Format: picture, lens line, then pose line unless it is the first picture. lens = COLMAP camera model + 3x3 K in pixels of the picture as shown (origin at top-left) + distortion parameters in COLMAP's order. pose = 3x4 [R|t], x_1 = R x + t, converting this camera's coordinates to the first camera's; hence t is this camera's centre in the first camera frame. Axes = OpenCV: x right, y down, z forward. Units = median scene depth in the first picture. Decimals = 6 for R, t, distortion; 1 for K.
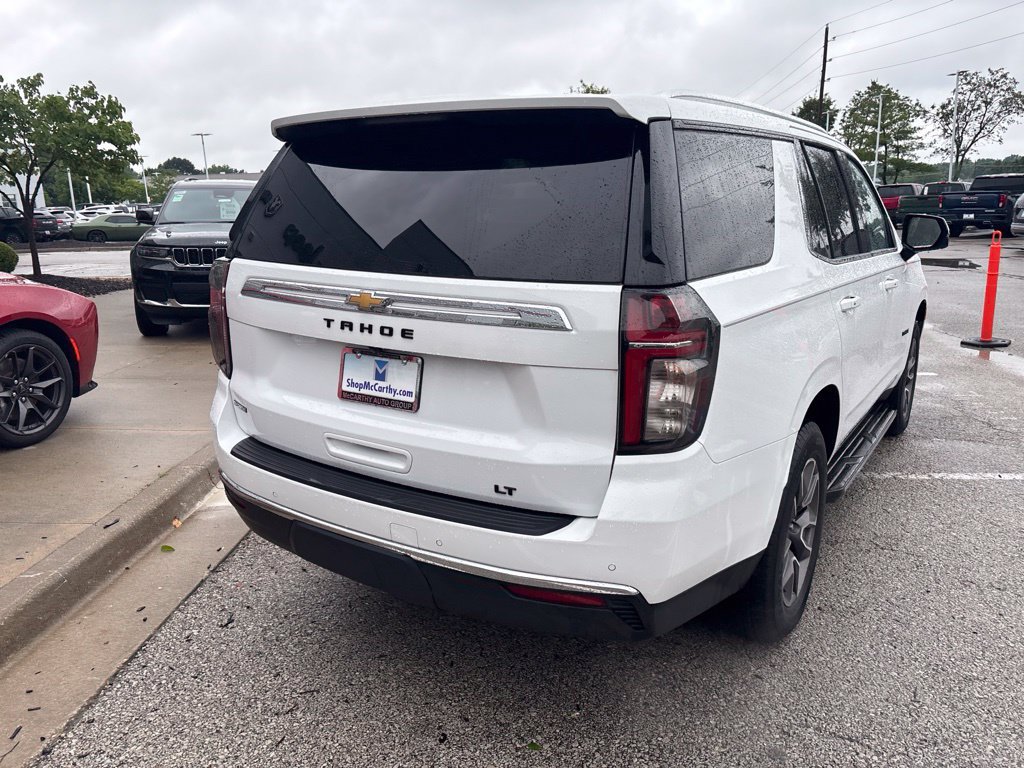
lens RADIAL K [[773.4, 0, 508.4], [0, 773.4, 391.4], [0, 0, 1]] dist [0.049697, -0.059603]
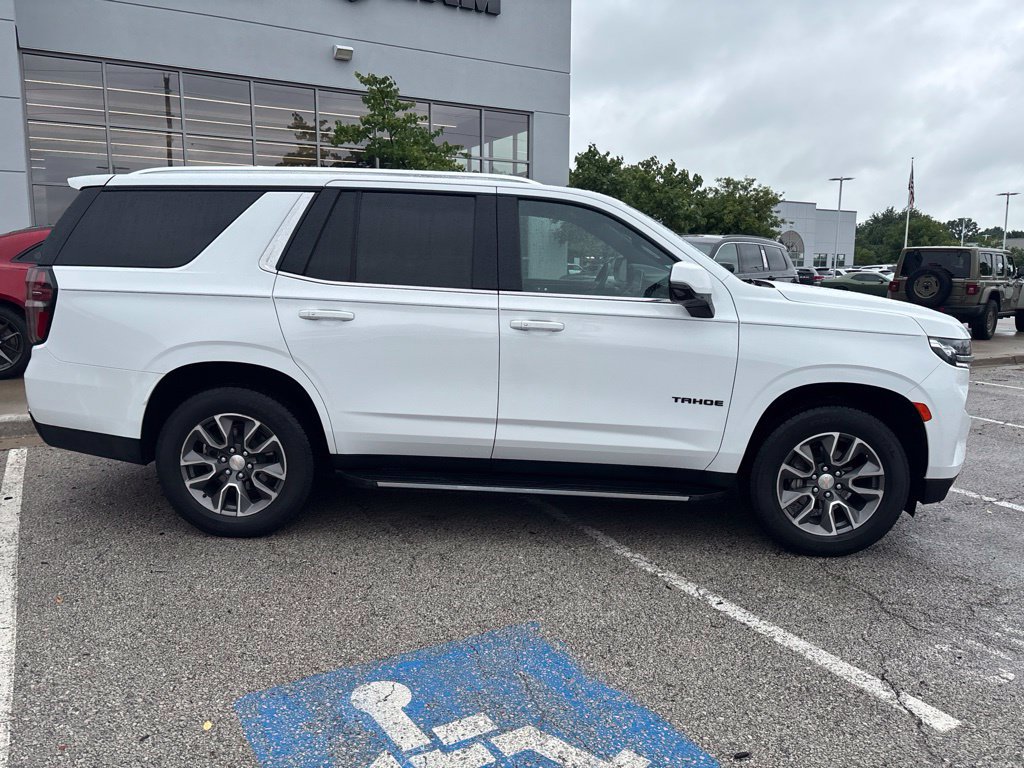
lens RADIAL K [[773.4, 0, 507.2], [0, 773.4, 385.8], [0, 0, 1]] dist [0.049697, -0.059603]
pose [[0.534851, 0.161166, -0.829433, 2.040792], [-0.229618, 0.972422, 0.040883, -0.148991], [0.813148, 0.168587, 0.557107, 0.686436]]
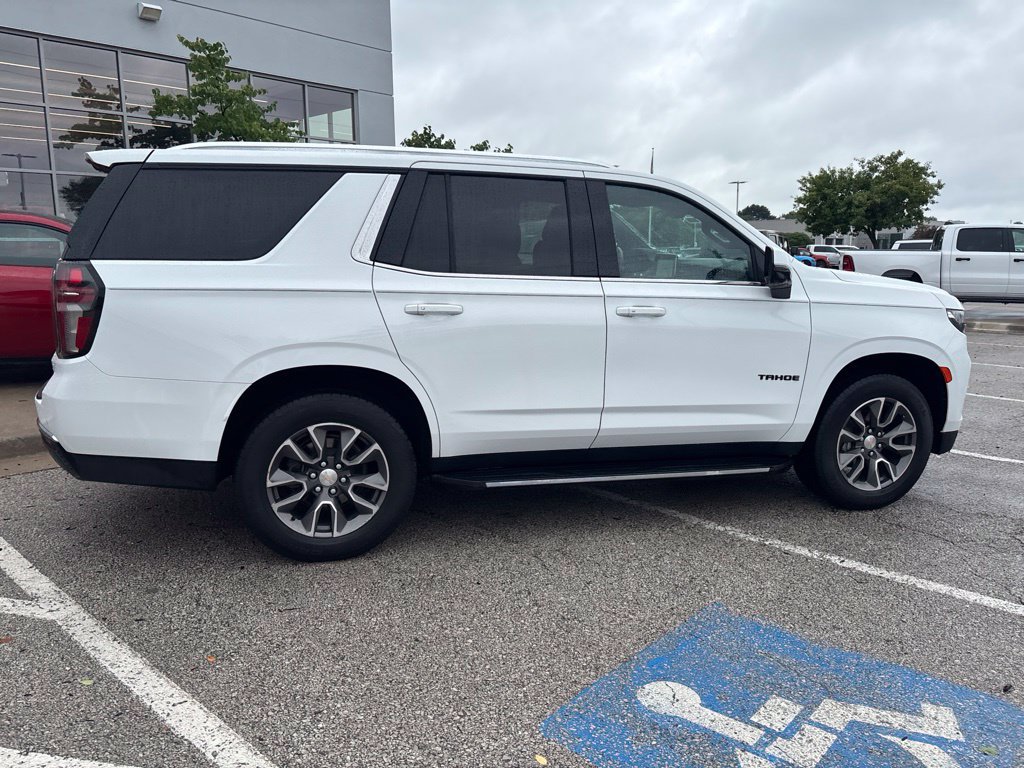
lens RADIAL K [[773.4, 0, 507.8], [0, 773.4, 390.0], [0, 0, 1]] dist [0.049697, -0.059603]
pose [[0.764494, 0.138657, -0.629542, 1.563164], [-0.174350, 0.984670, 0.005150, -0.023614], [0.620605, 0.105823, 0.776950, 0.222914]]
